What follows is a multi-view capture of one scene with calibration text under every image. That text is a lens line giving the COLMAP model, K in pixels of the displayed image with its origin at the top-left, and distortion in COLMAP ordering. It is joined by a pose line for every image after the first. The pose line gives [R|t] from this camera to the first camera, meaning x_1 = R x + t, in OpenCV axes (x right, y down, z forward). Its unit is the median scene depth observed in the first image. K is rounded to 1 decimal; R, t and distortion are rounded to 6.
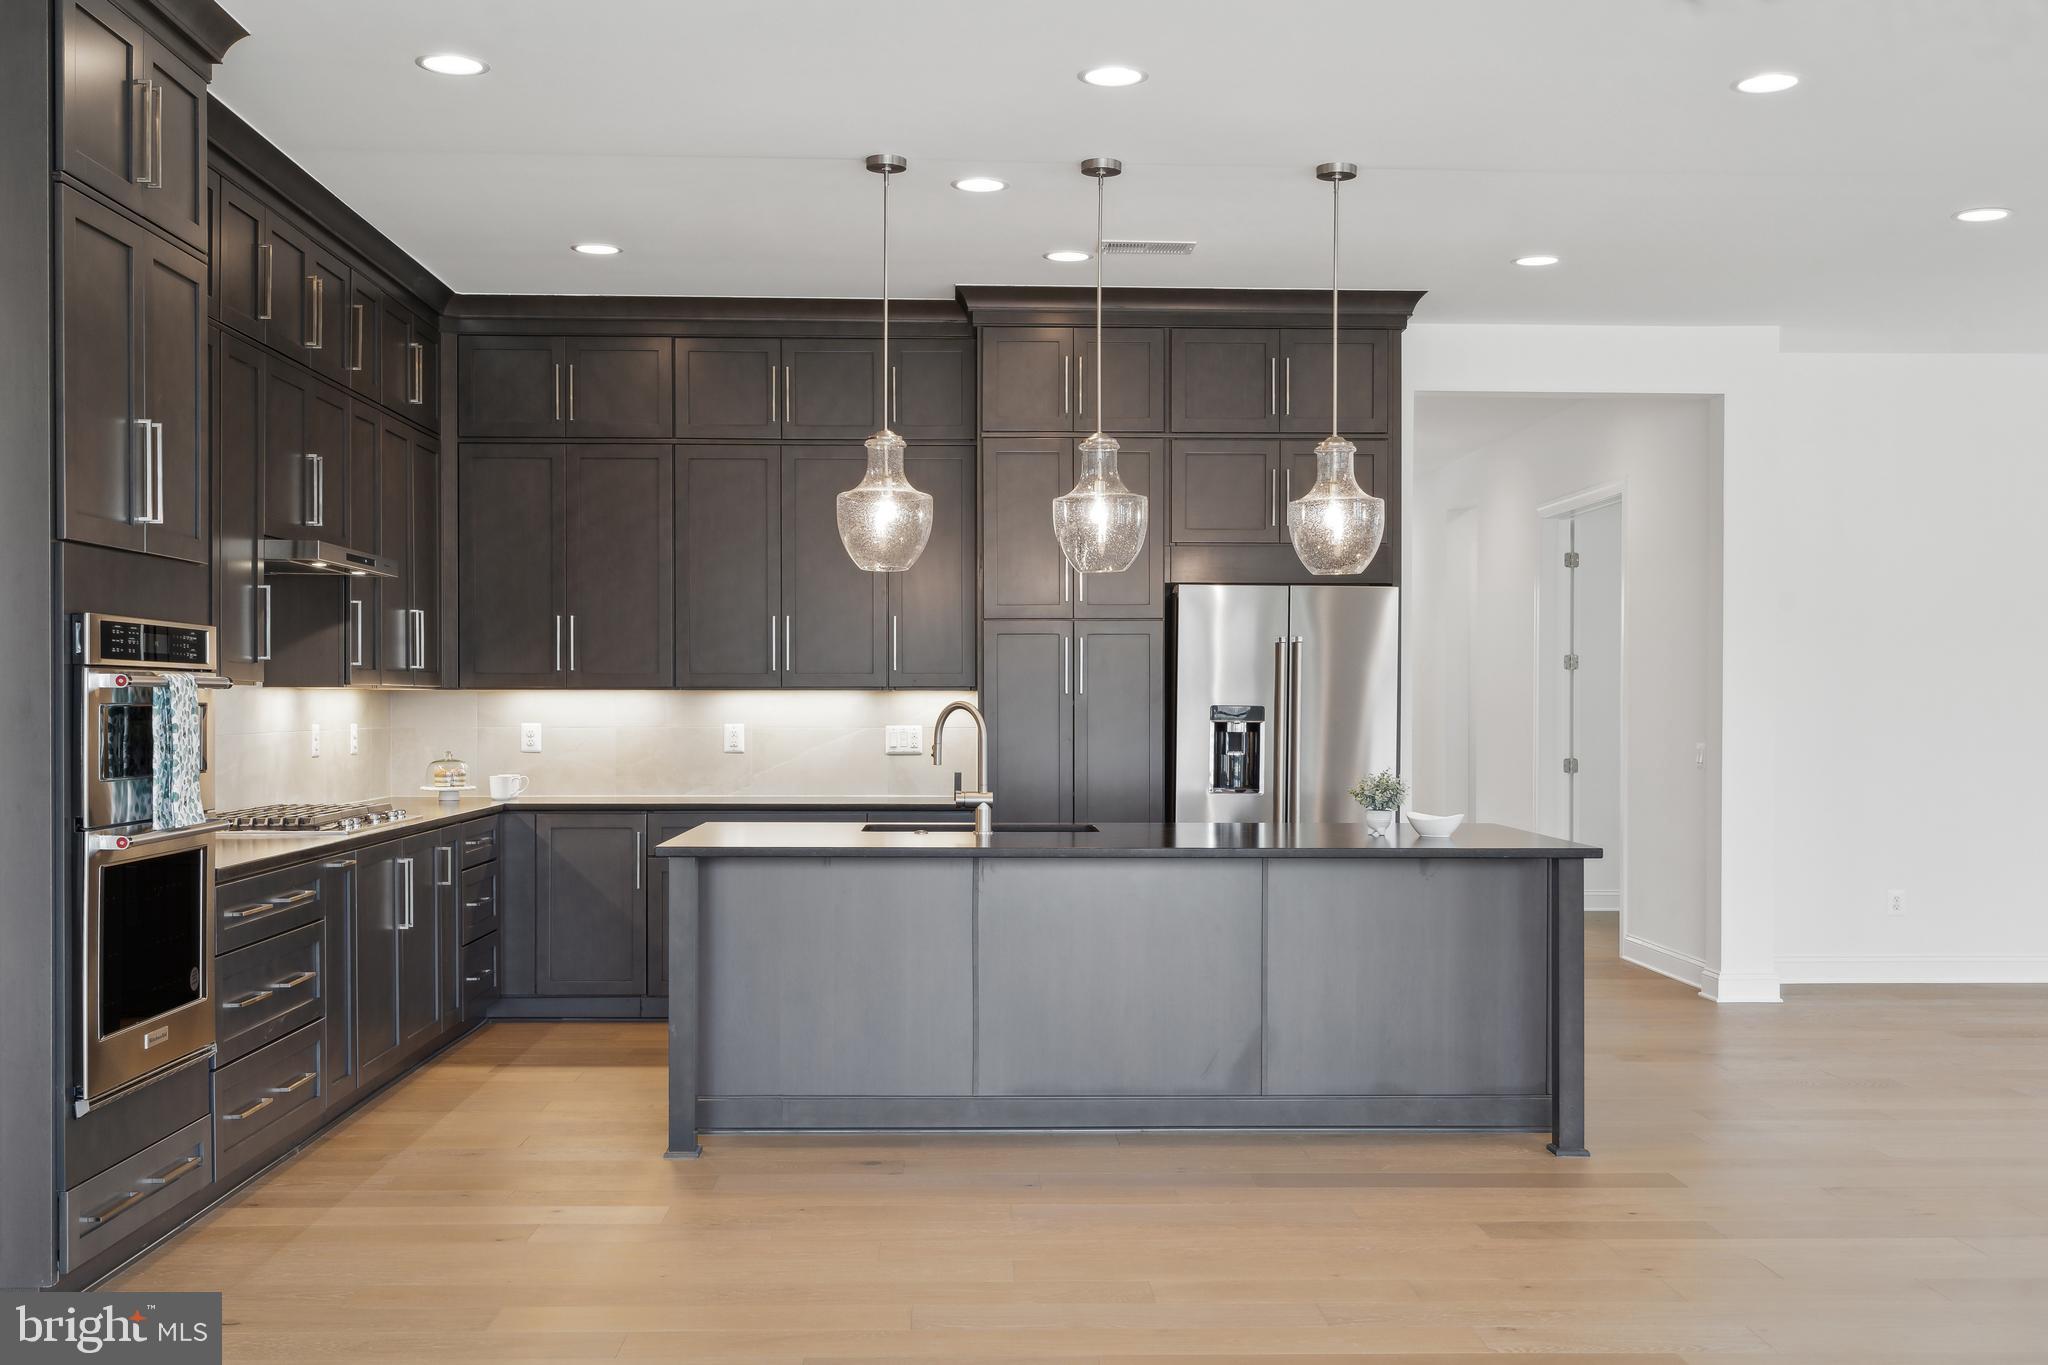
lens RADIAL K [[2084.3, 0, 1072.3], [0, 2084.3, 712.9], [0, 0, 1]] dist [0.016812, 0.000000]
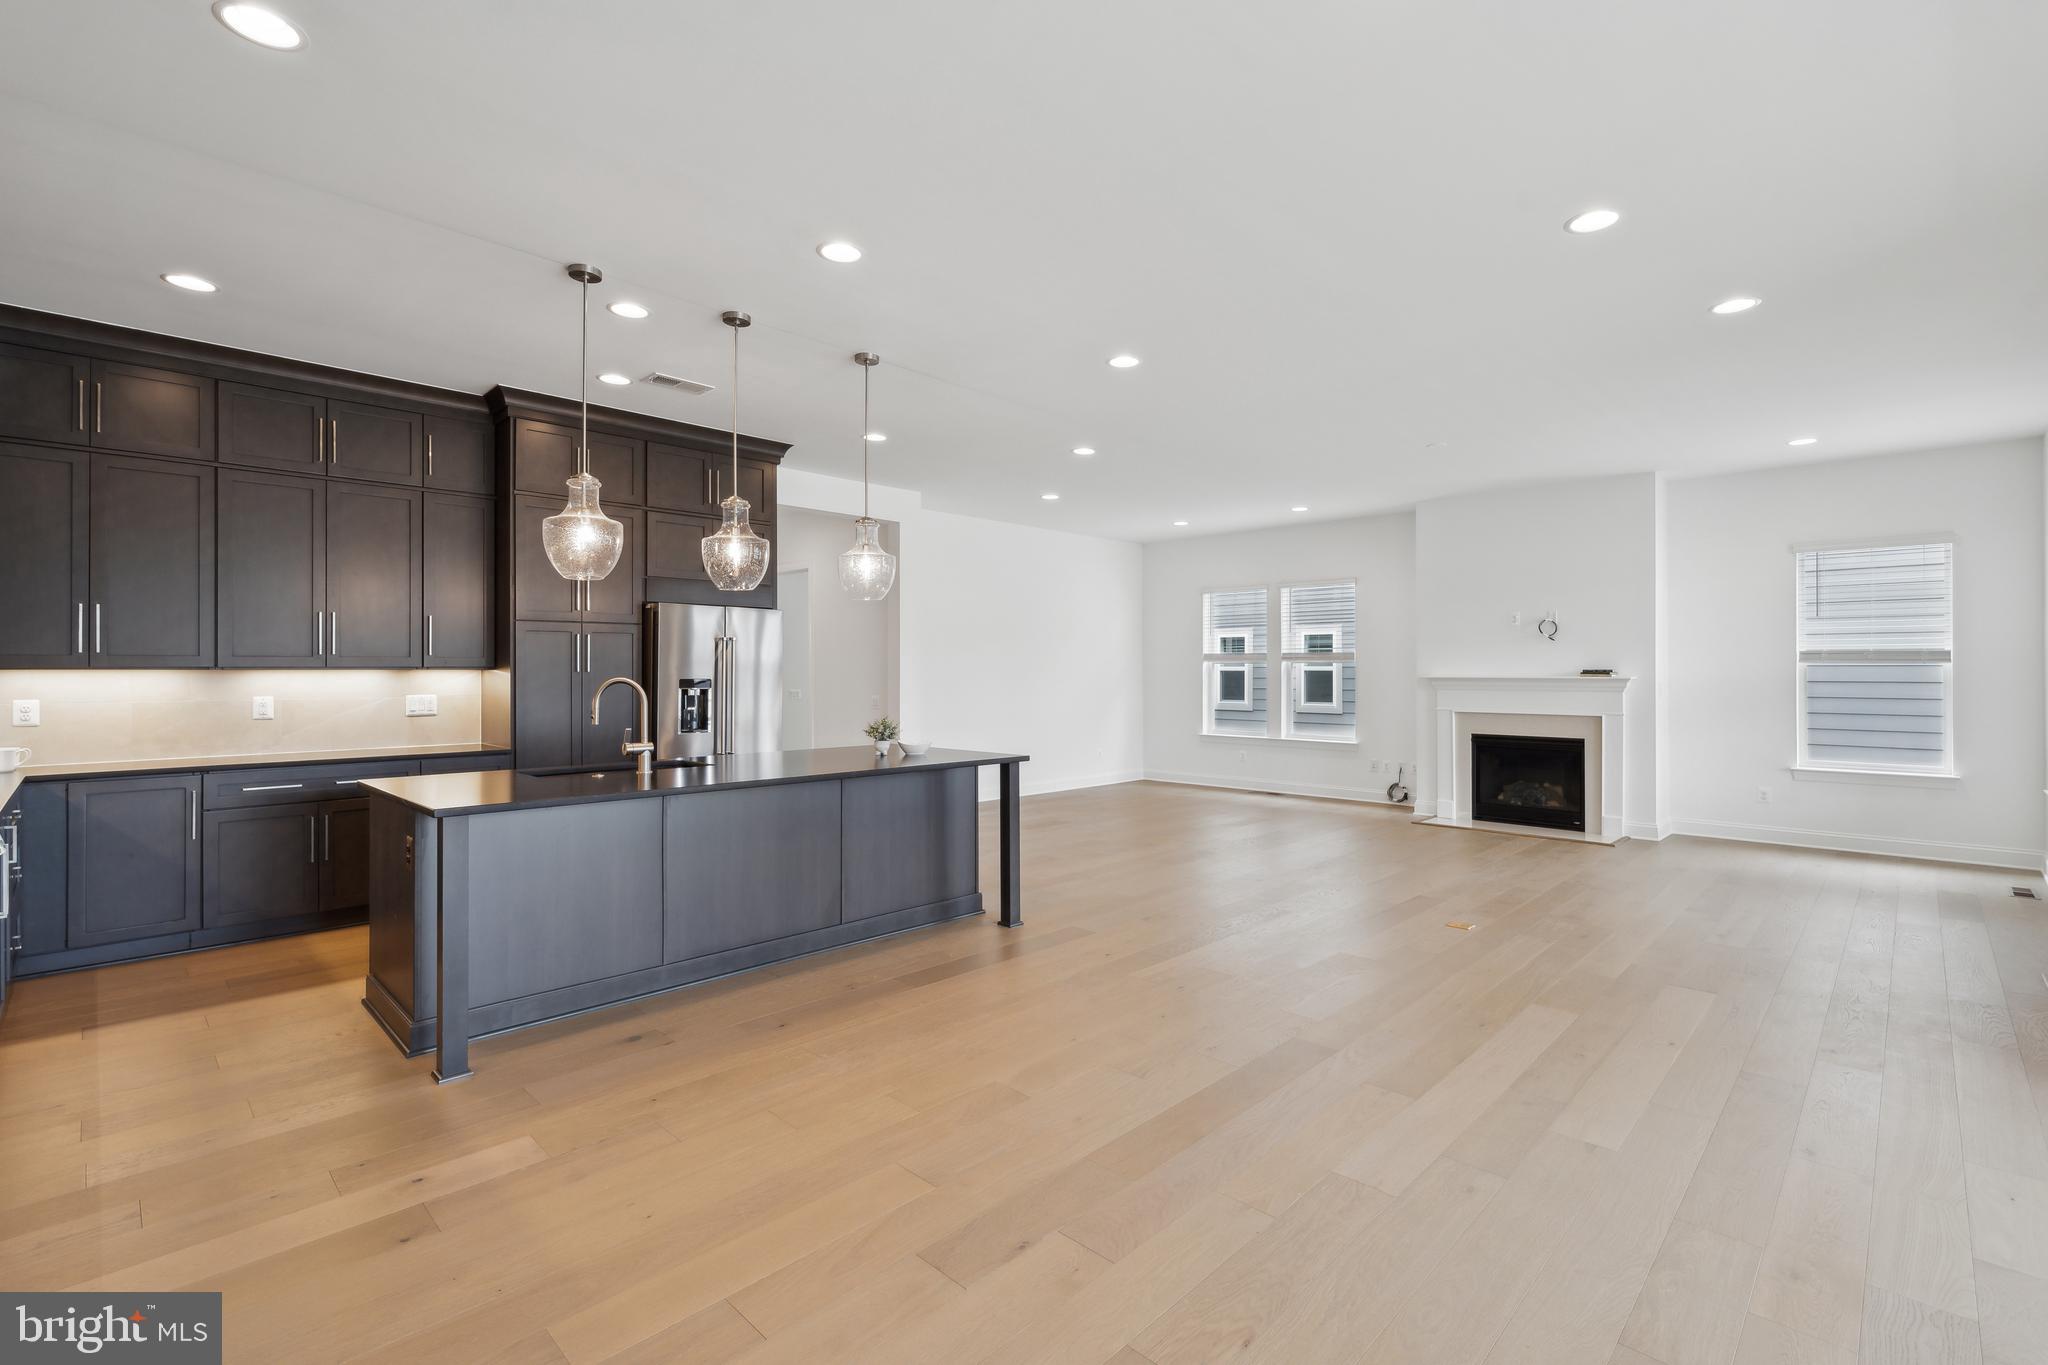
lens RADIAL K [[916.3, 0, 1064.6], [0, 916.3, 660.5], [0, 0, 1]] dist [-0.008164, 0.000641]
pose [[0.721145, 0.004799, 0.692768, -0.206186], [0.008388, 0.999842, -0.015658, -0.004088], [-0.692734, 0.017103, 0.720991, 0.285592]]
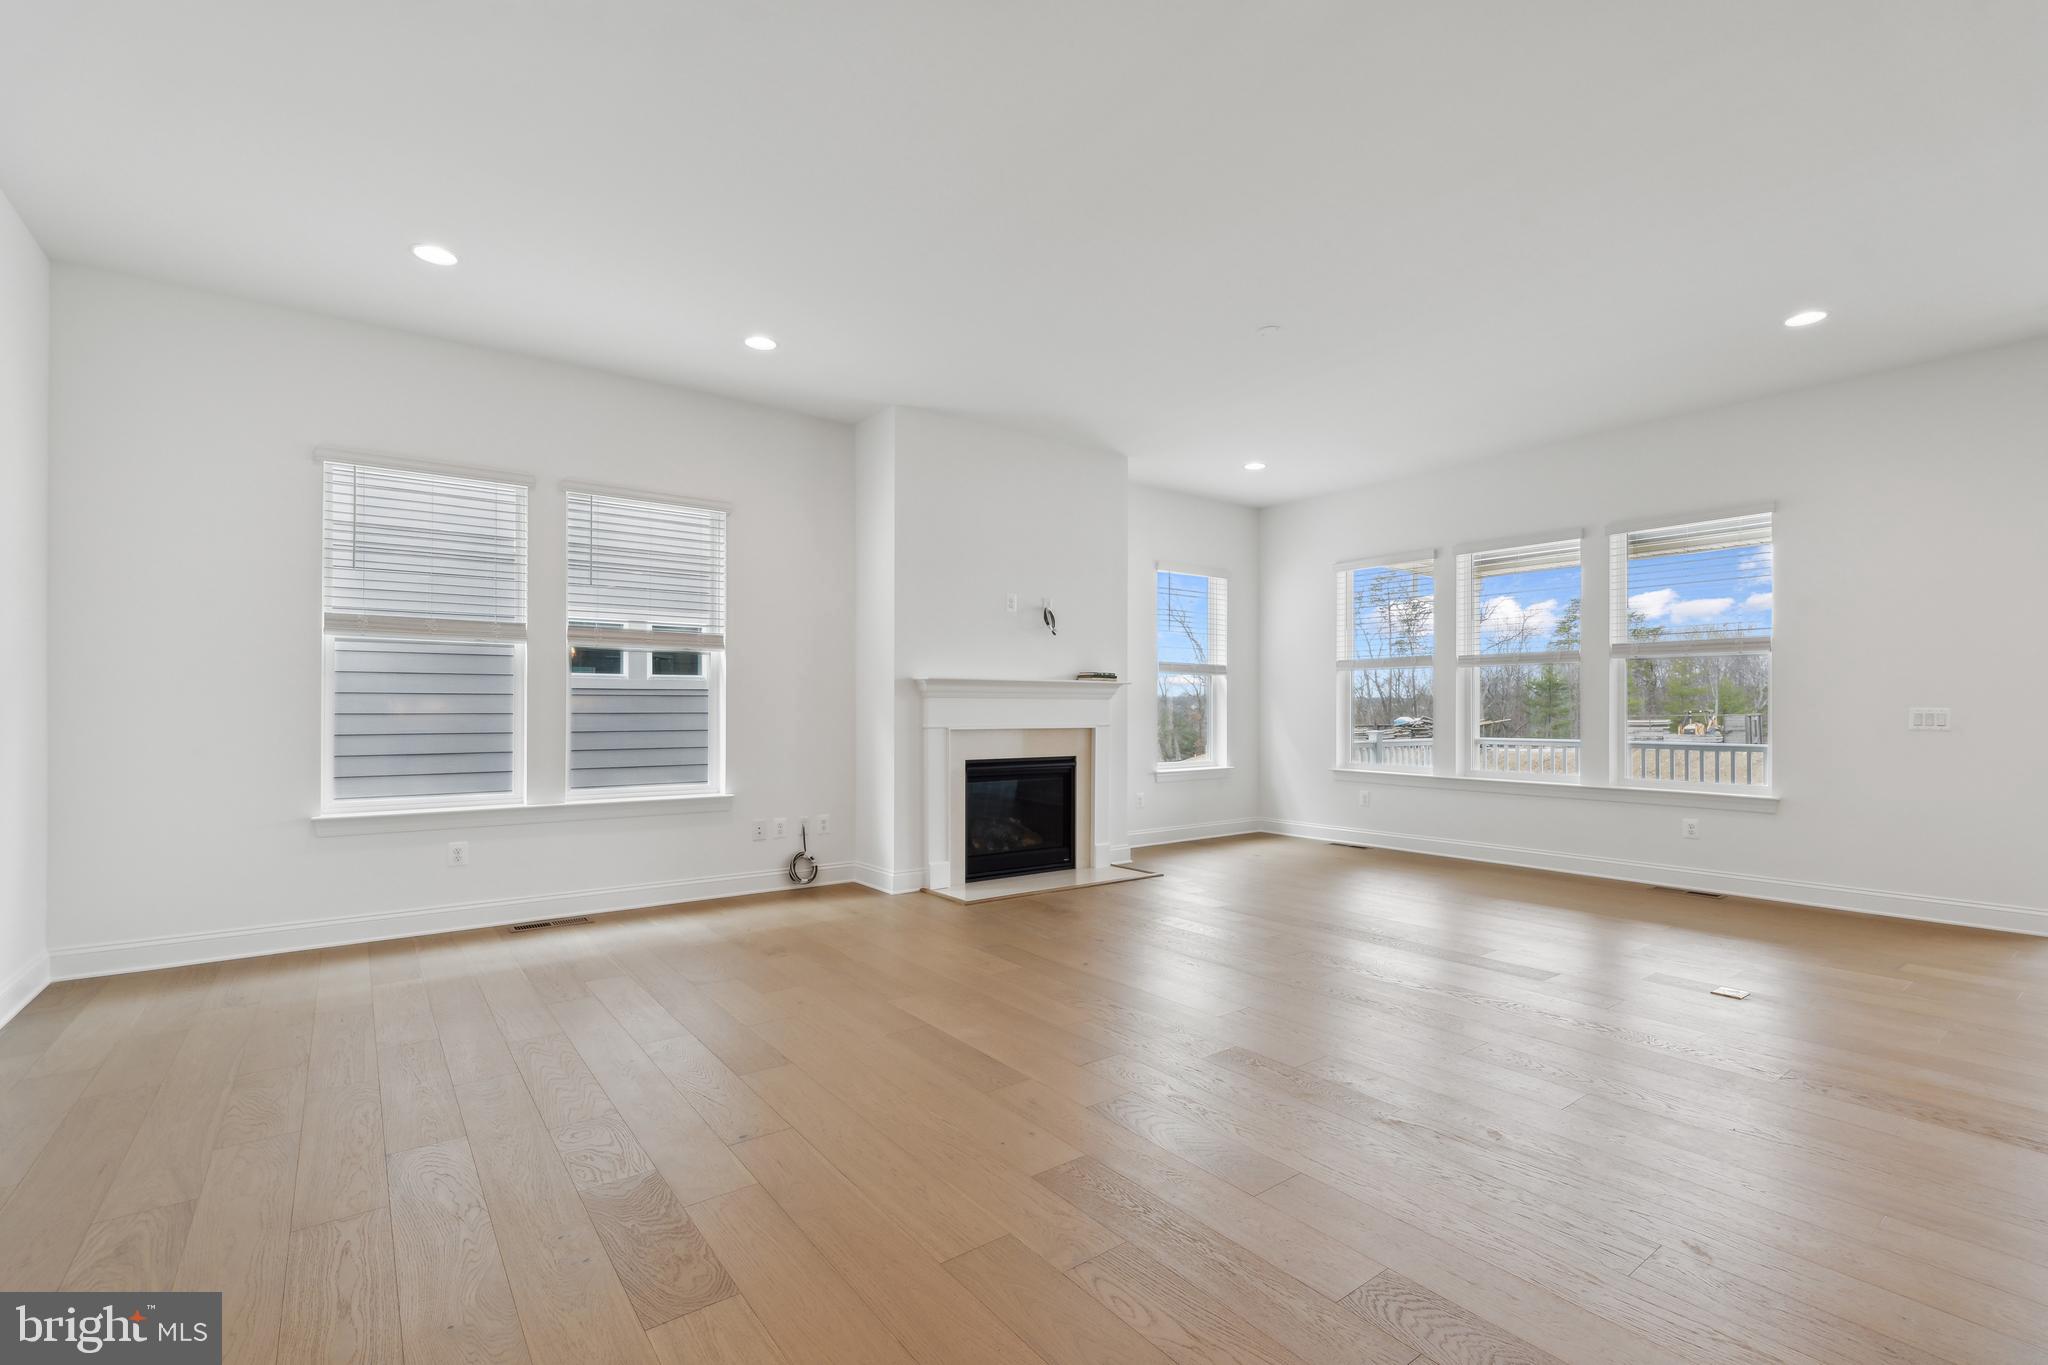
lens RADIAL K [[916.3, 0, 1026.7], [0, 916.3, 699.5], [0, 0, 1]] dist [-0.008164, 0.000641]
pose [[-0.554264, 0.002862, 0.832336, 0.248324], [0.004136, 0.999991, -0.000685, 0.020657], [-0.832331, 0.003063, -0.554271, 1.142796]]
